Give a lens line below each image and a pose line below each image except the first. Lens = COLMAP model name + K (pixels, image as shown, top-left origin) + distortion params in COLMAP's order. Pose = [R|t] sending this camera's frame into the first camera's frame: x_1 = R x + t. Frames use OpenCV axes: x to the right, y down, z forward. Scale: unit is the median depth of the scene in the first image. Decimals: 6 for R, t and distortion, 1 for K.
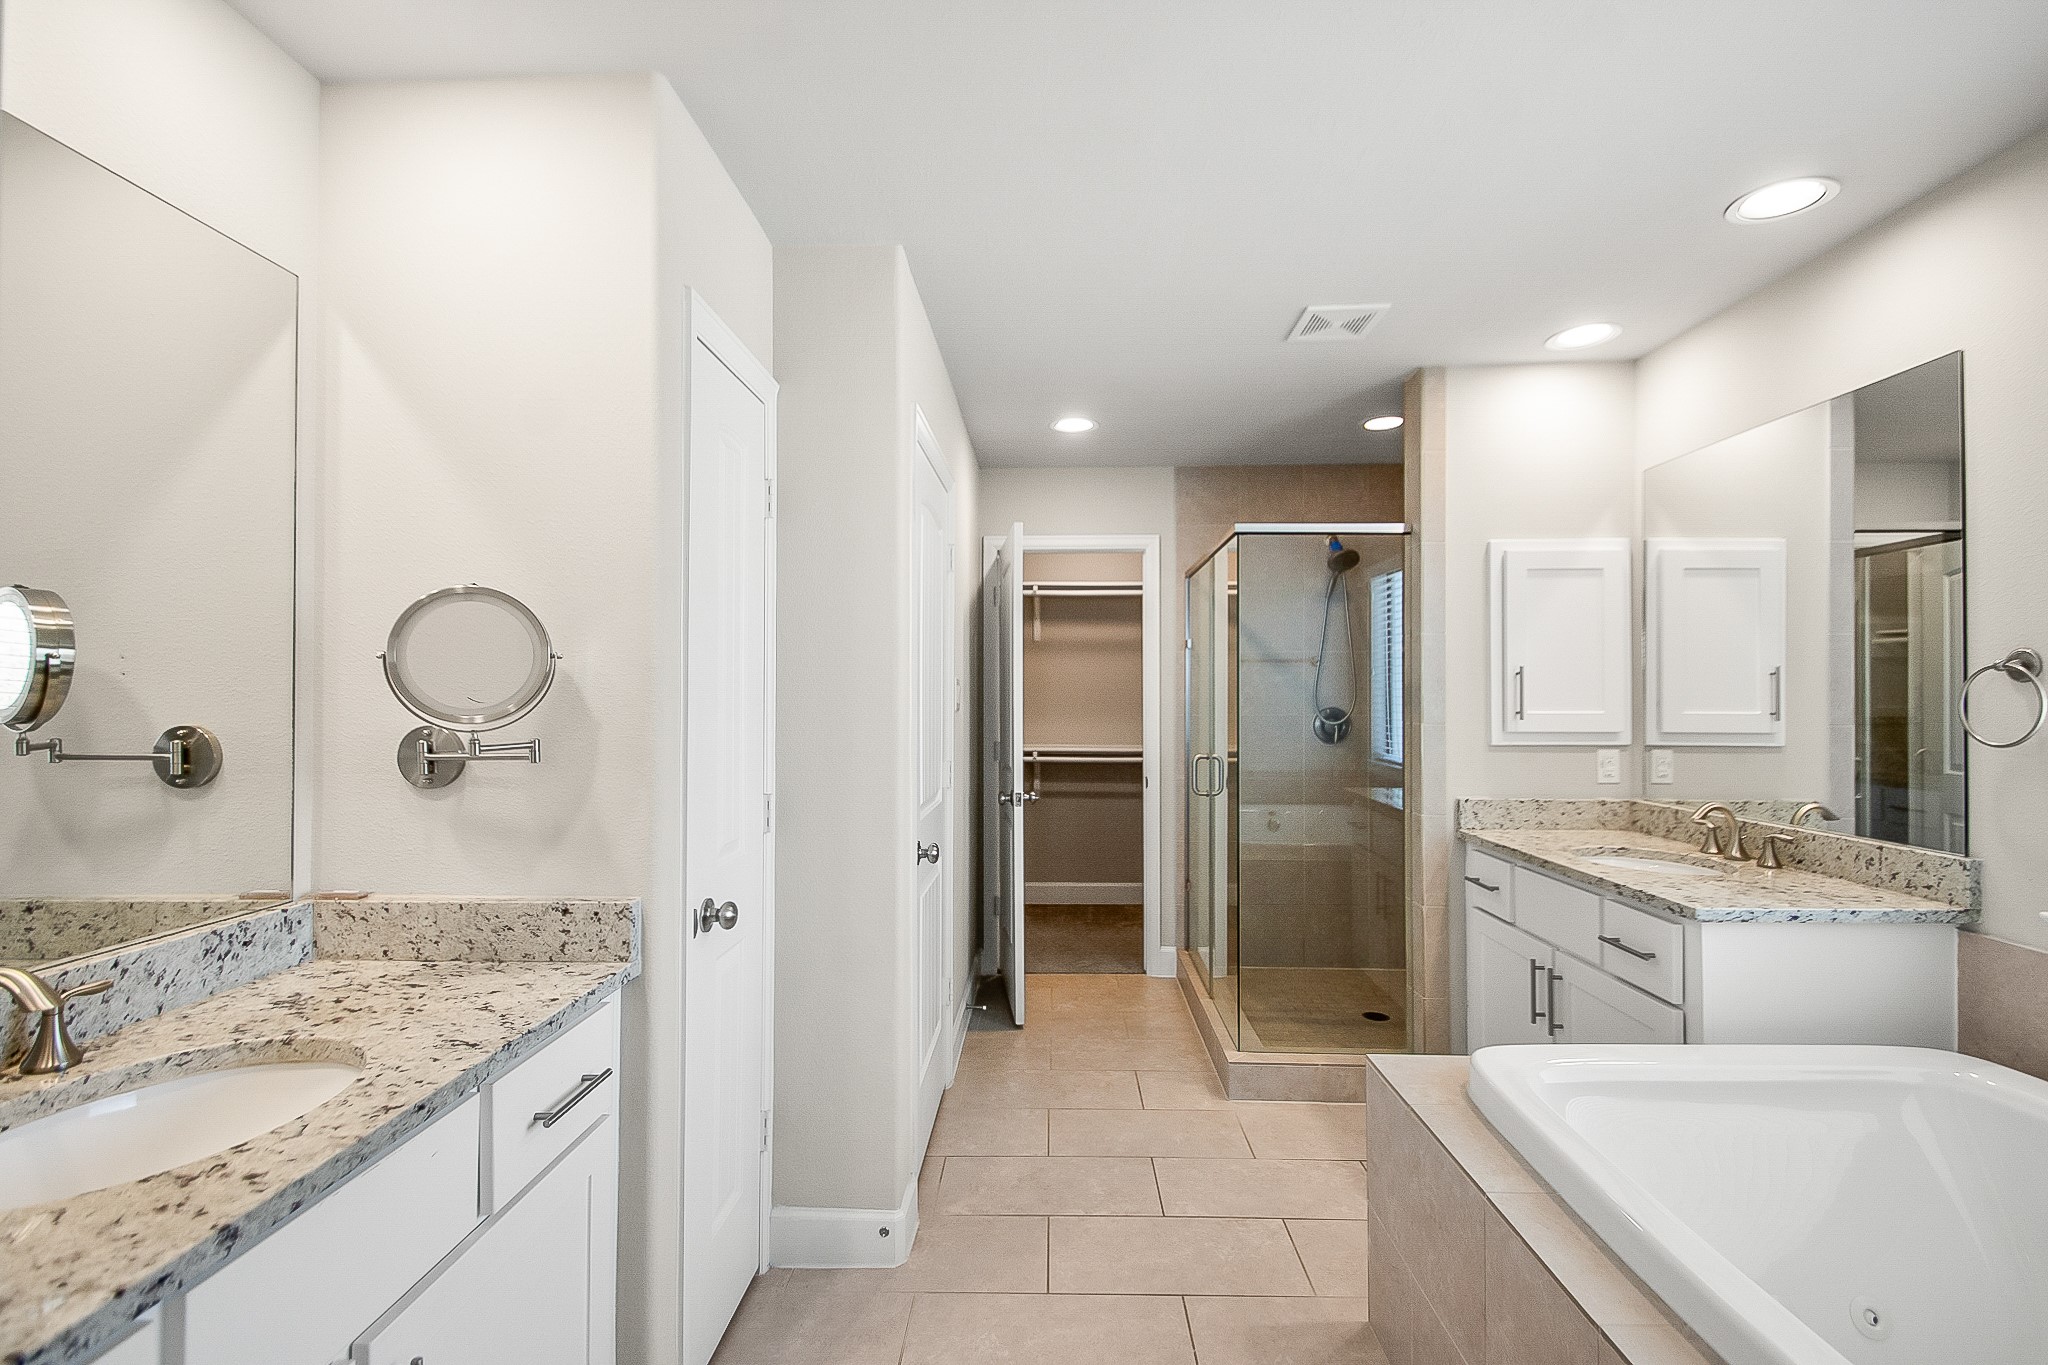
lens RADIAL K [[906.8, 0, 1030.7], [0, 906.8, 686.6], [0, 0, 1]] dist [0.032774, -0.025237]
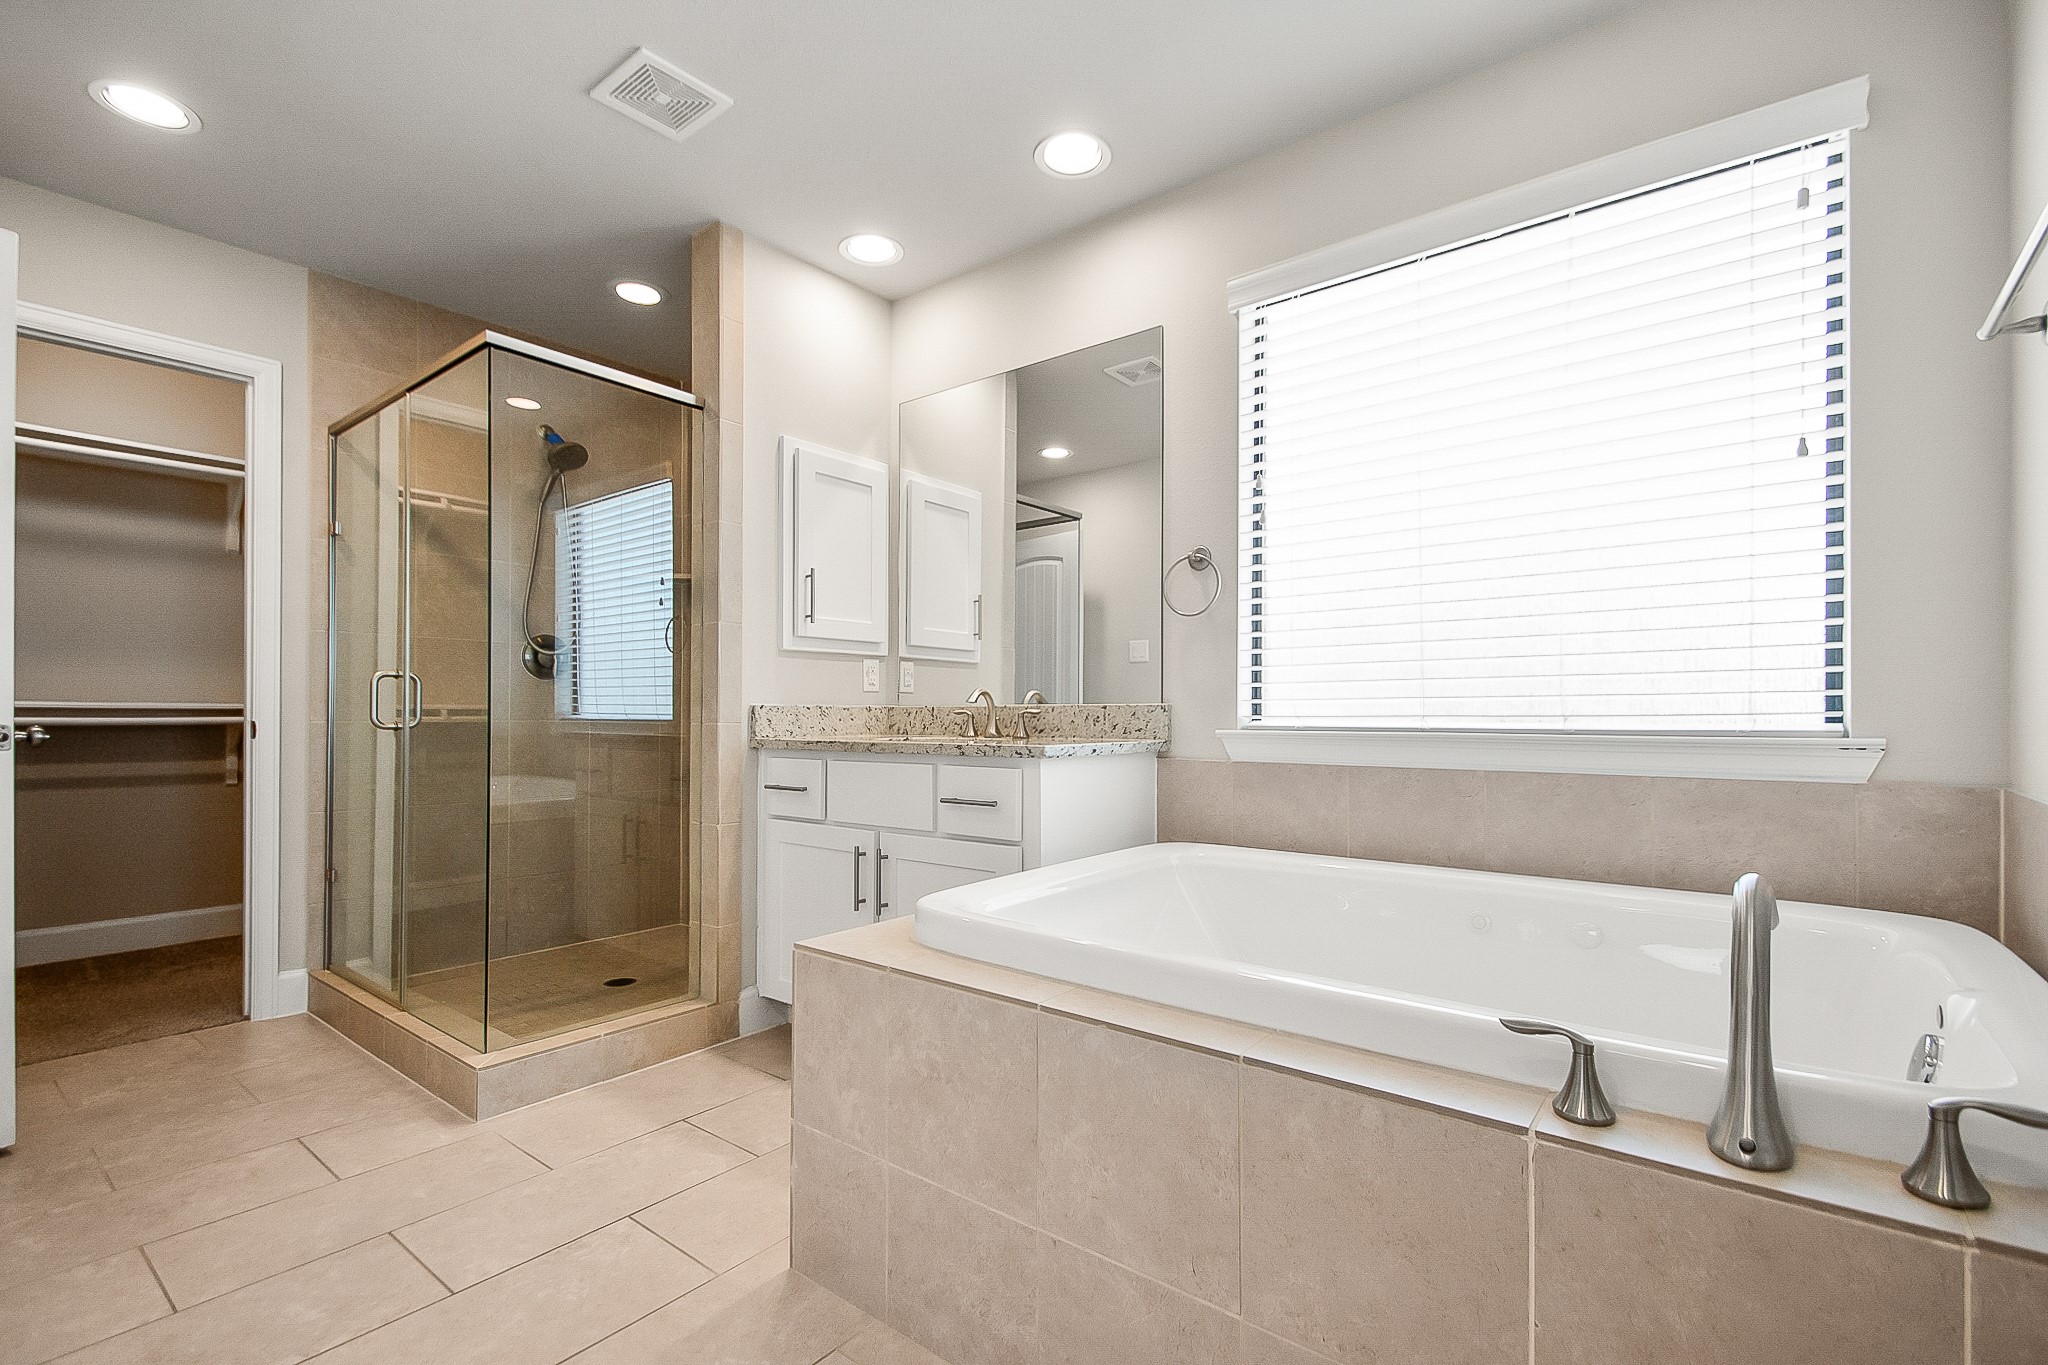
lens RADIAL K [[913.9, 0, 1026.4], [0, 913.9, 708.4], [0, 0, 1]] dist [0.031675, -0.017031]
pose [[0.599548, 0.006088, 0.800315, -0.110714], [-0.011580, 0.999932, 0.001068, 0.122557], [-0.800255, -0.009908, 0.599578, 0.220719]]
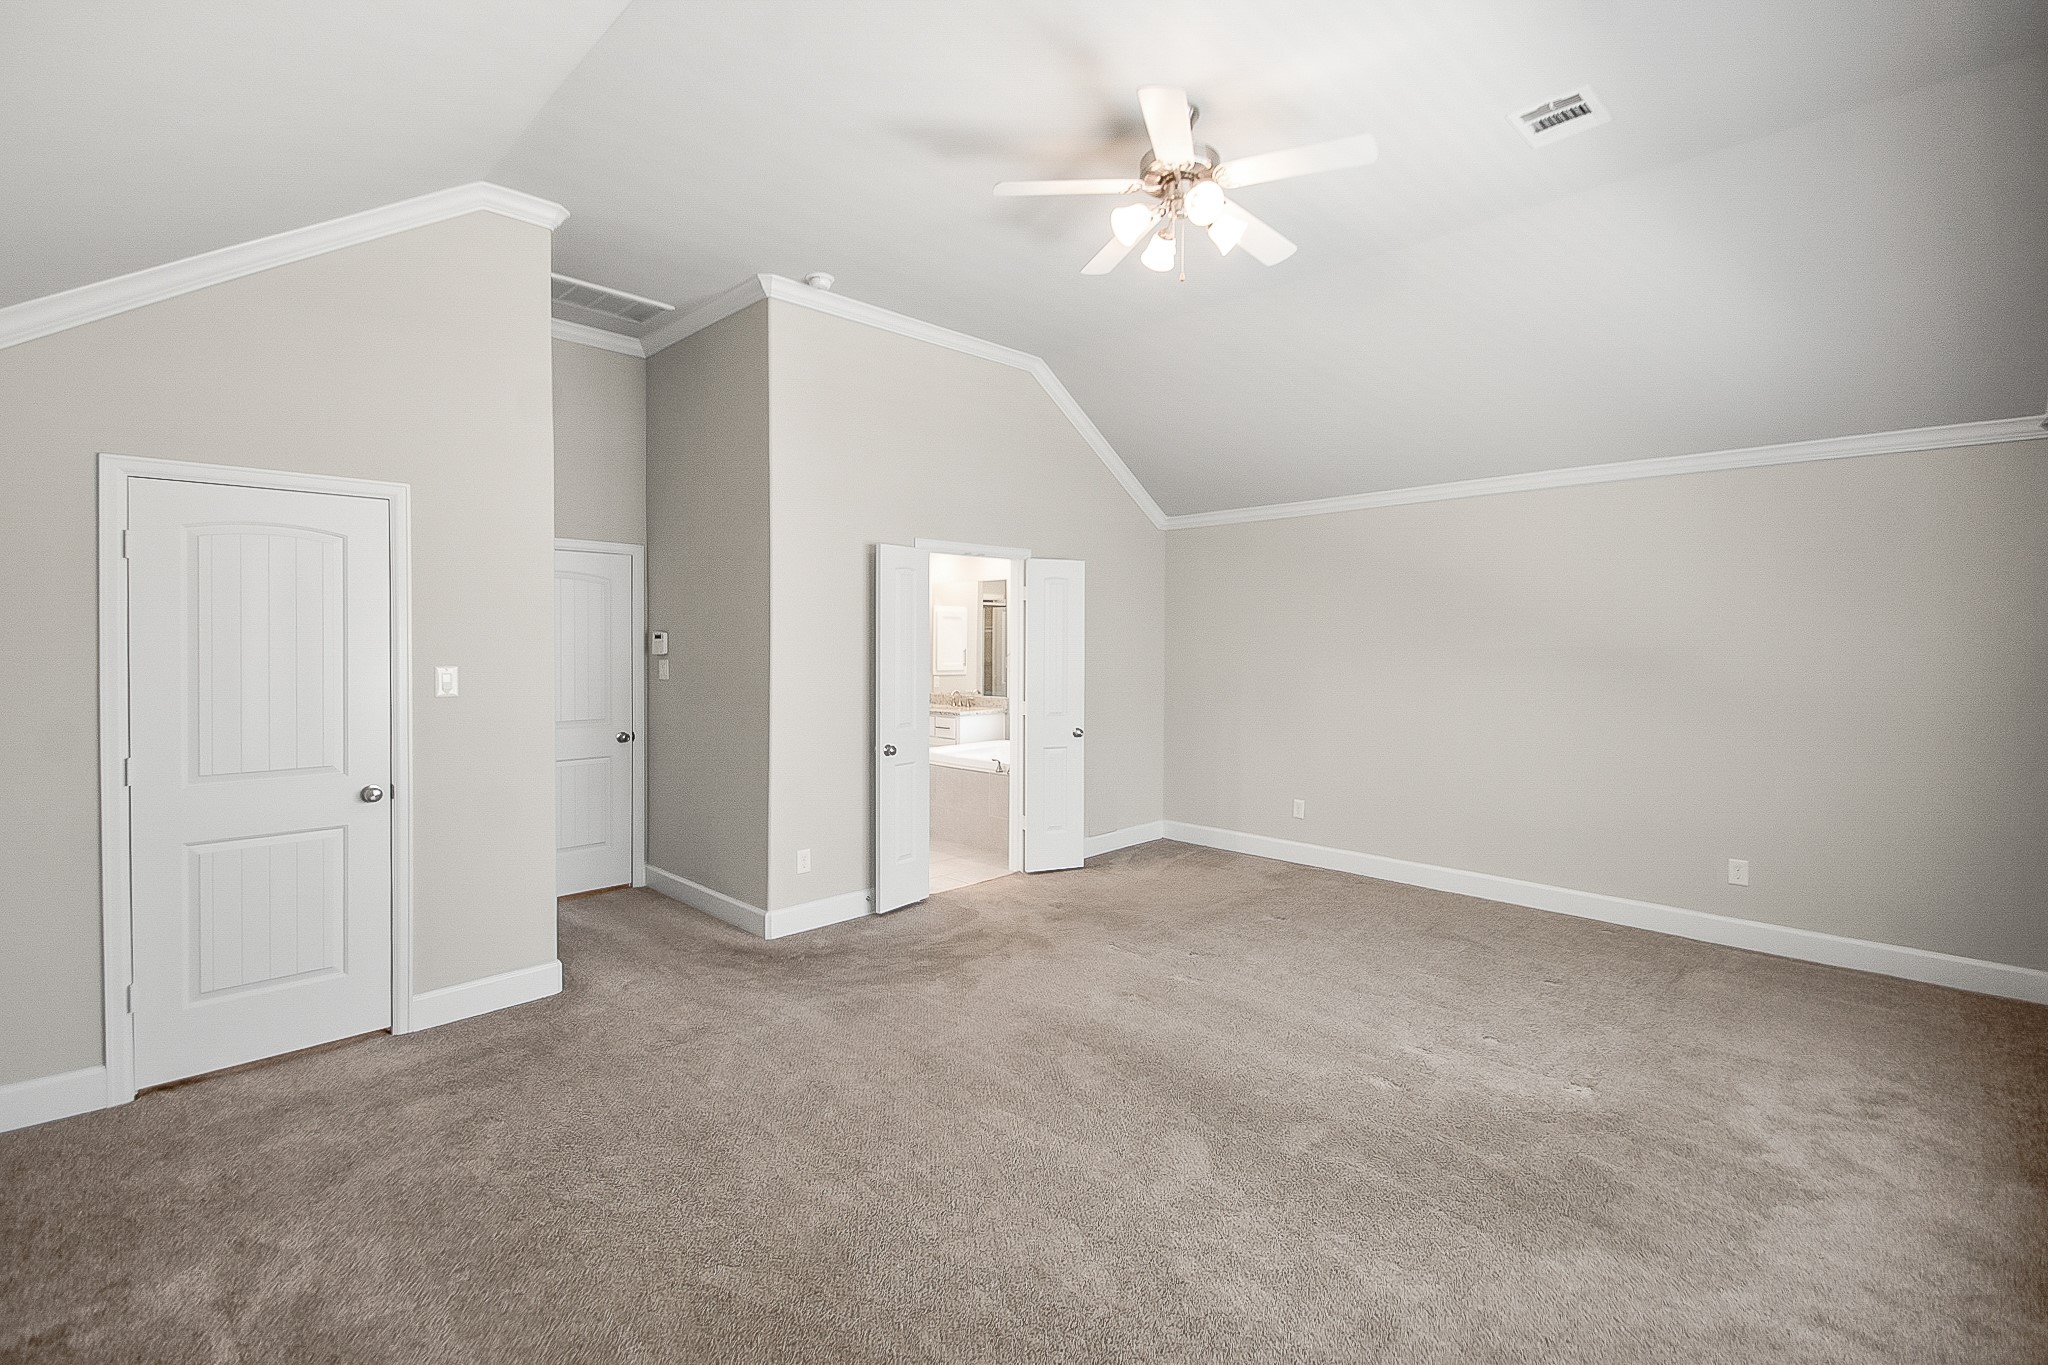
lens RADIAL K [[924.4, 0, 1034.5], [0, 924.4, 690.6], [0, 0, 1]] dist [0.032294, -0.019520]
pose [[0.687915, -0.040070, 0.724684, -1.326957], [-0.010148, 0.997846, 0.064807, -0.087396], [-0.725720, -0.051936, 0.686027, -1.357618]]
